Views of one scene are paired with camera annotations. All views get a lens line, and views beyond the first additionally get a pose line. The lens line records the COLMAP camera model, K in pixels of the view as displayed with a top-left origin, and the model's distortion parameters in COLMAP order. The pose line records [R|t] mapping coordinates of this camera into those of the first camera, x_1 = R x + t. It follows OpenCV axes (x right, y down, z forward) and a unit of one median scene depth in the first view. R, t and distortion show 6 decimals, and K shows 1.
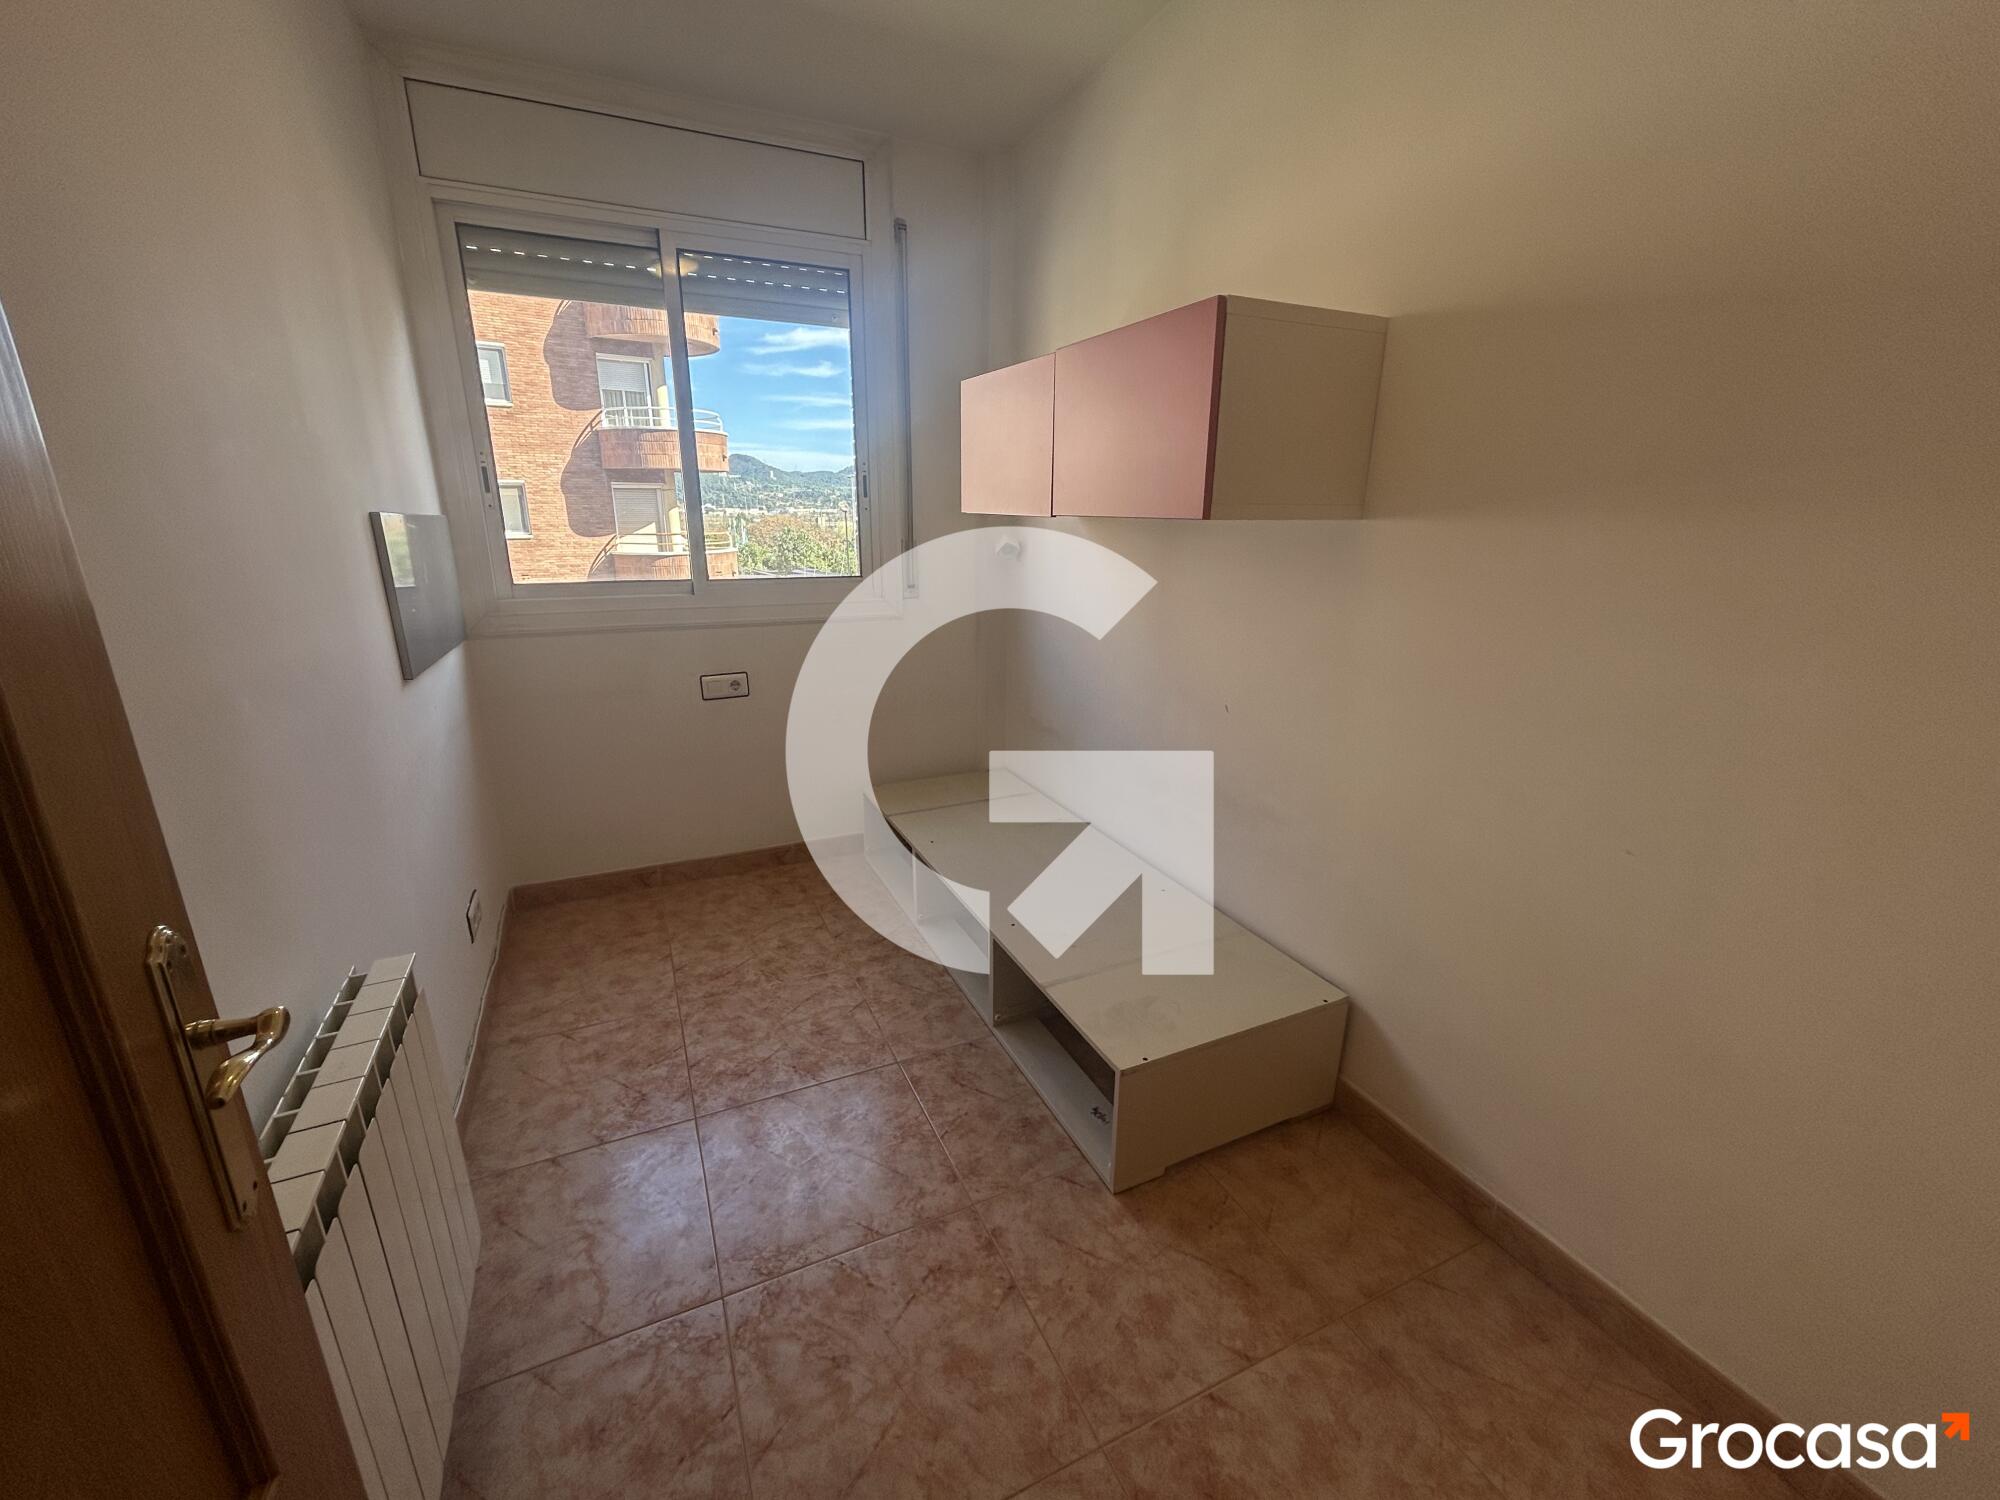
lens RADIAL K [[810.4, 0, 1000.0], [0, 810.4, 750.0], [0, 0, 1]] dist [-0.001769, 0.000031]
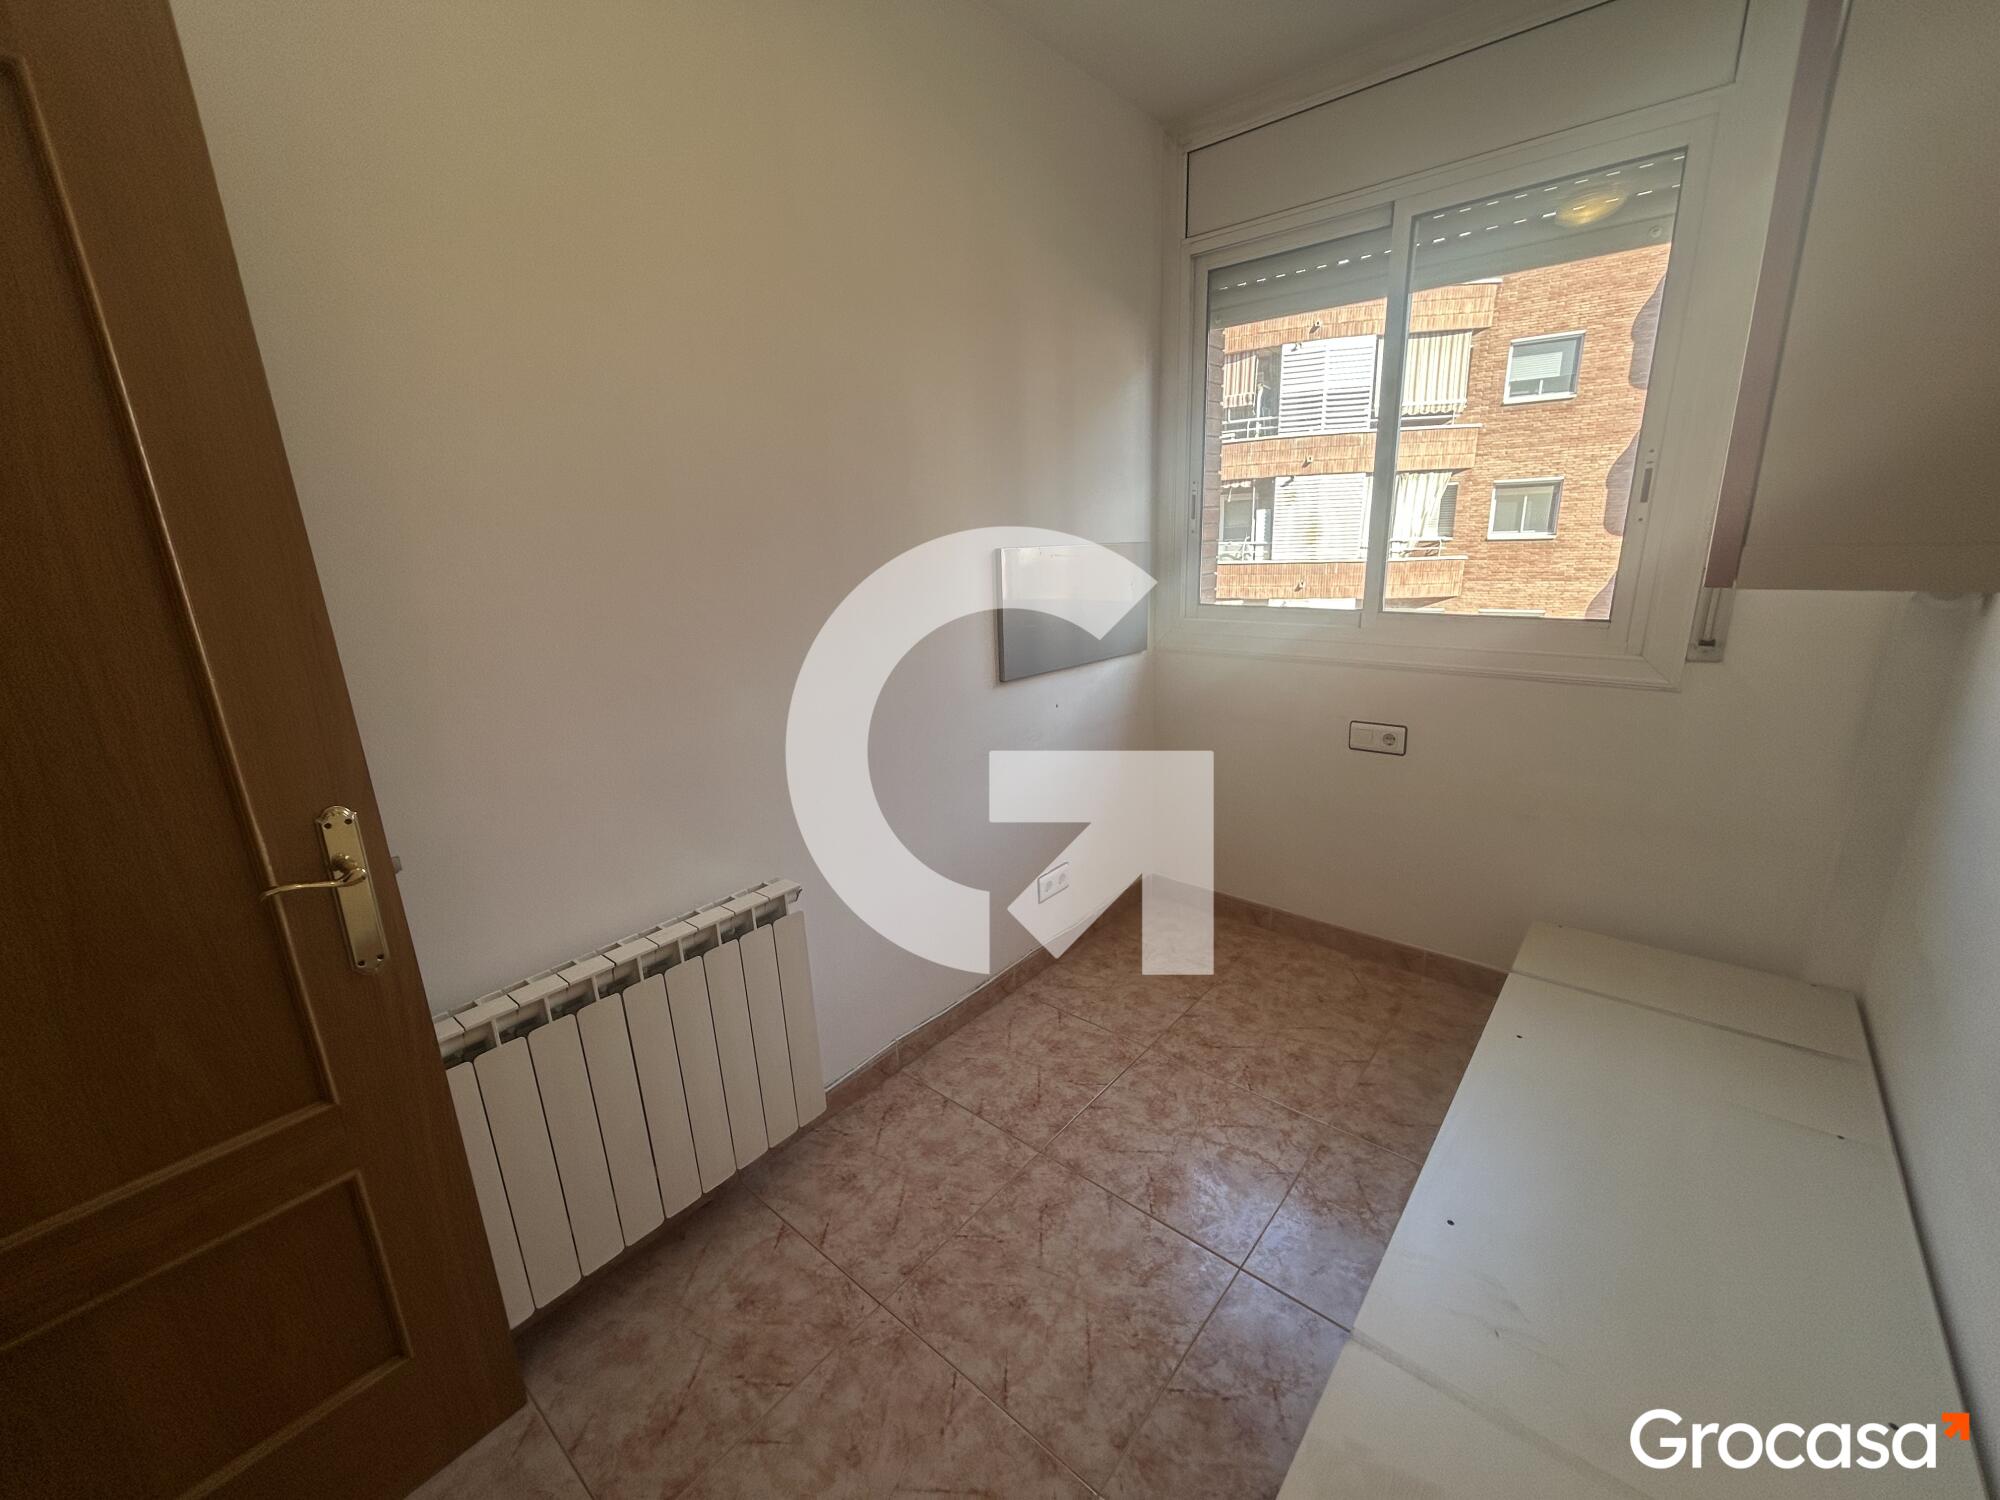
lens RADIAL K [[819.6, 0, 1004.0], [0, 819.6, 747.1], [0, 0, 1]] dist [-0.004599, 0.006217]
pose [[0.415781, 0.219149, -0.882666, 0.355468], [-0.221070, 0.965778, 0.135649, -0.141589], [0.882187, 0.138731, 0.450000, 0.399820]]
